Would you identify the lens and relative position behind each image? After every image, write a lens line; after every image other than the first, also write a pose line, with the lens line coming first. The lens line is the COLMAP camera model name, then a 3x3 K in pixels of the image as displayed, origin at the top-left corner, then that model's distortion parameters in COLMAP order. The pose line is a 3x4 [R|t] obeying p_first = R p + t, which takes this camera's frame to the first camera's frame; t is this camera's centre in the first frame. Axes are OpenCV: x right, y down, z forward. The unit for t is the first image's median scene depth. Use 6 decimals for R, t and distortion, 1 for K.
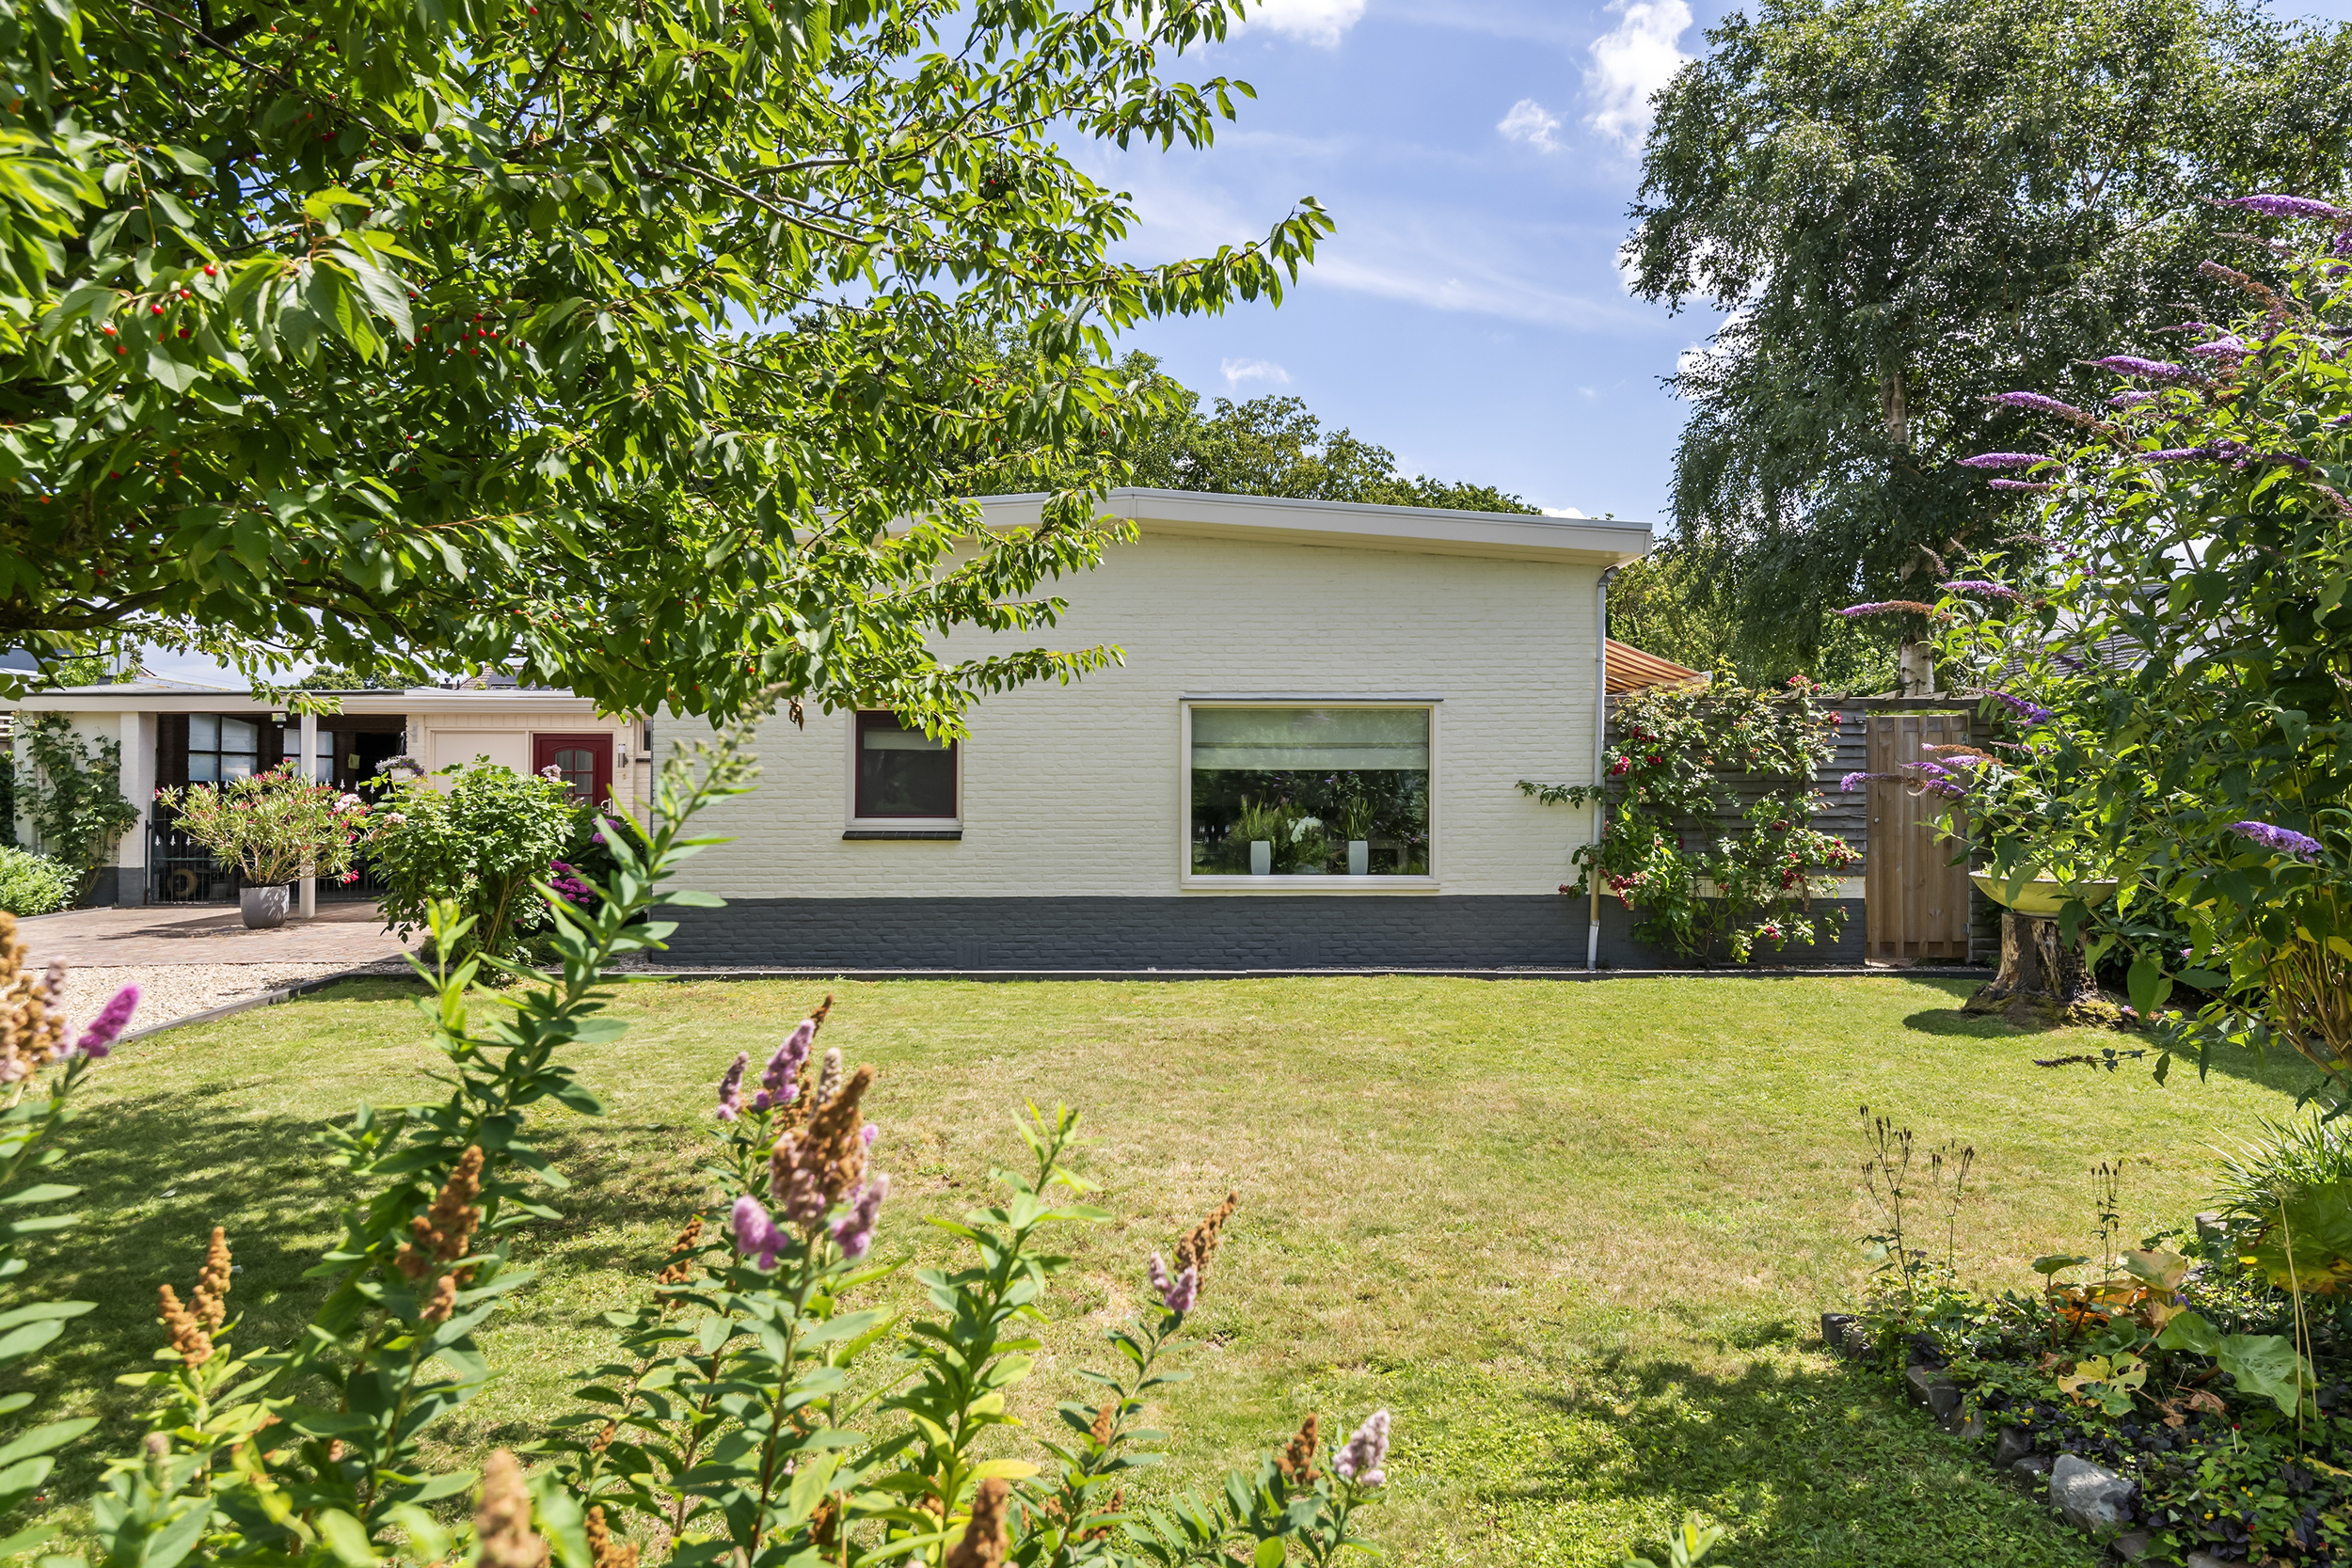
lens RADIAL K [[1558.6, 0, 1176.0], [0, 1558.6, 784.0], [0, 0, 1]] dist [0.001759, 0.000202]
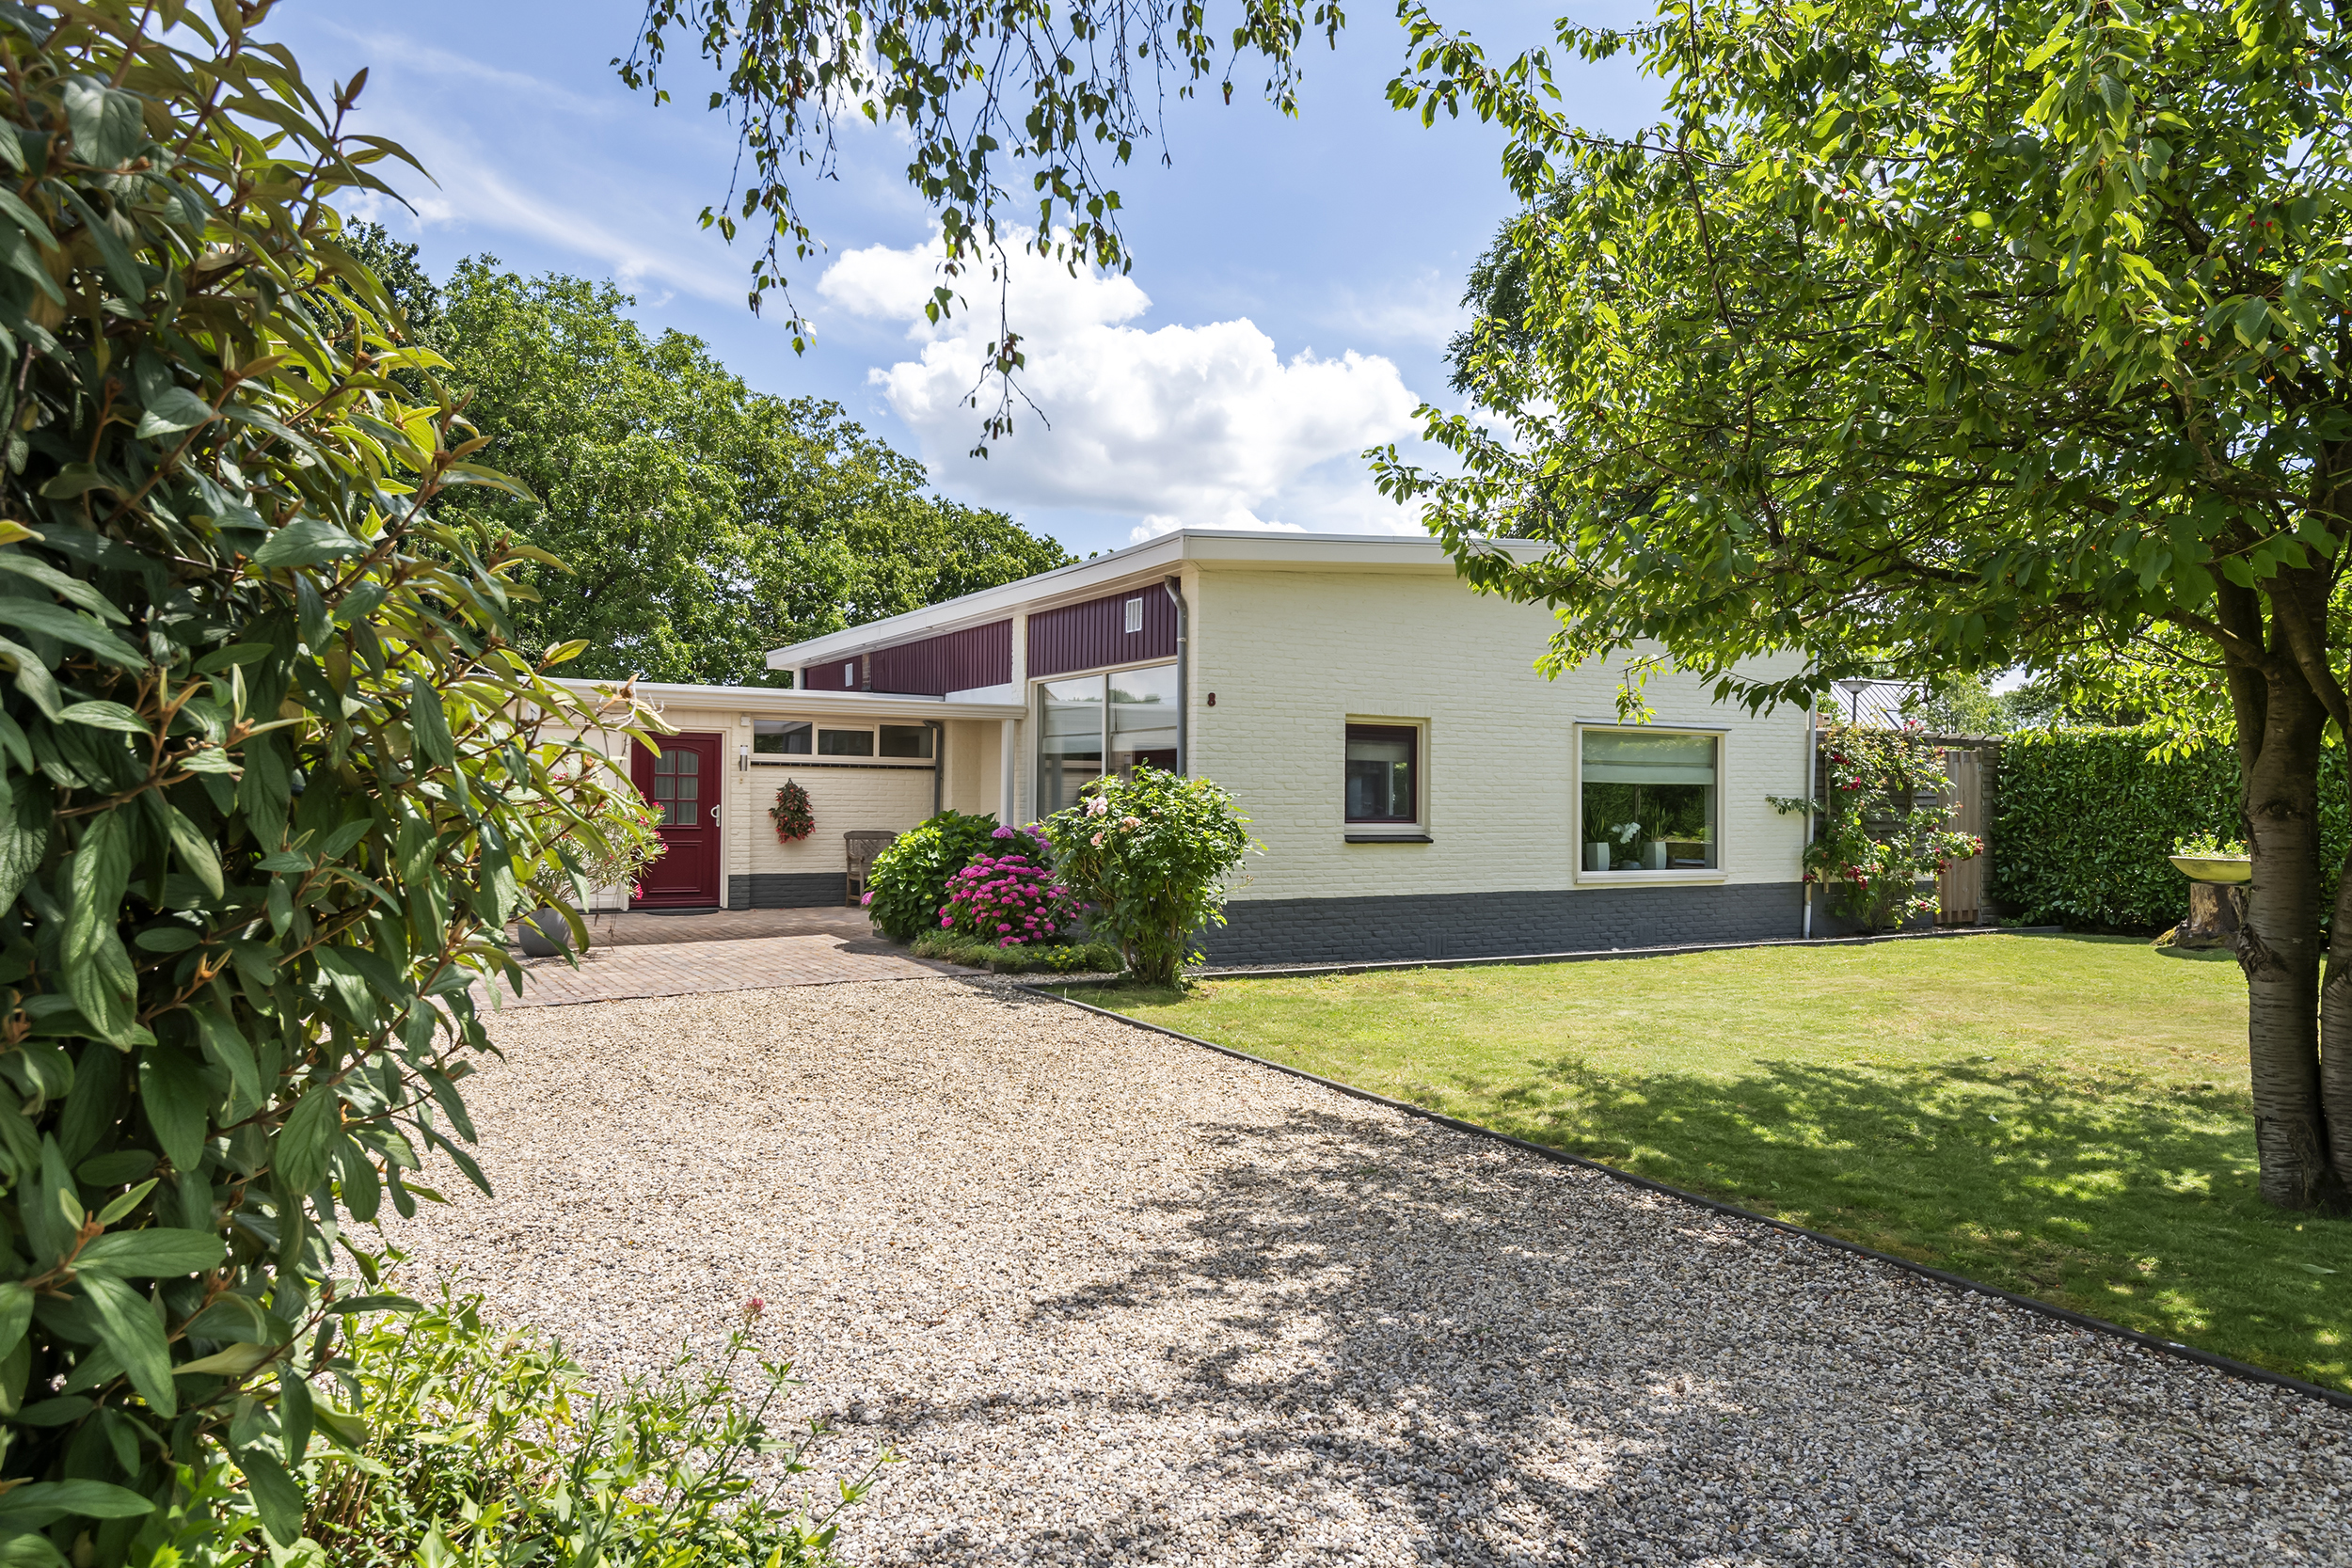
lens RADIAL K [[1590.2, 0, 1176.0], [0, 1590.2, 784.0], [0, 0, 1]] dist [0.042299, -0.035916]
pose [[0.868243, 0.011725, 0.496001, -0.859611], [-0.006215, 0.999899, -0.012758, 0.009070], [-0.496100, 0.007994, 0.868228, 0.097191]]
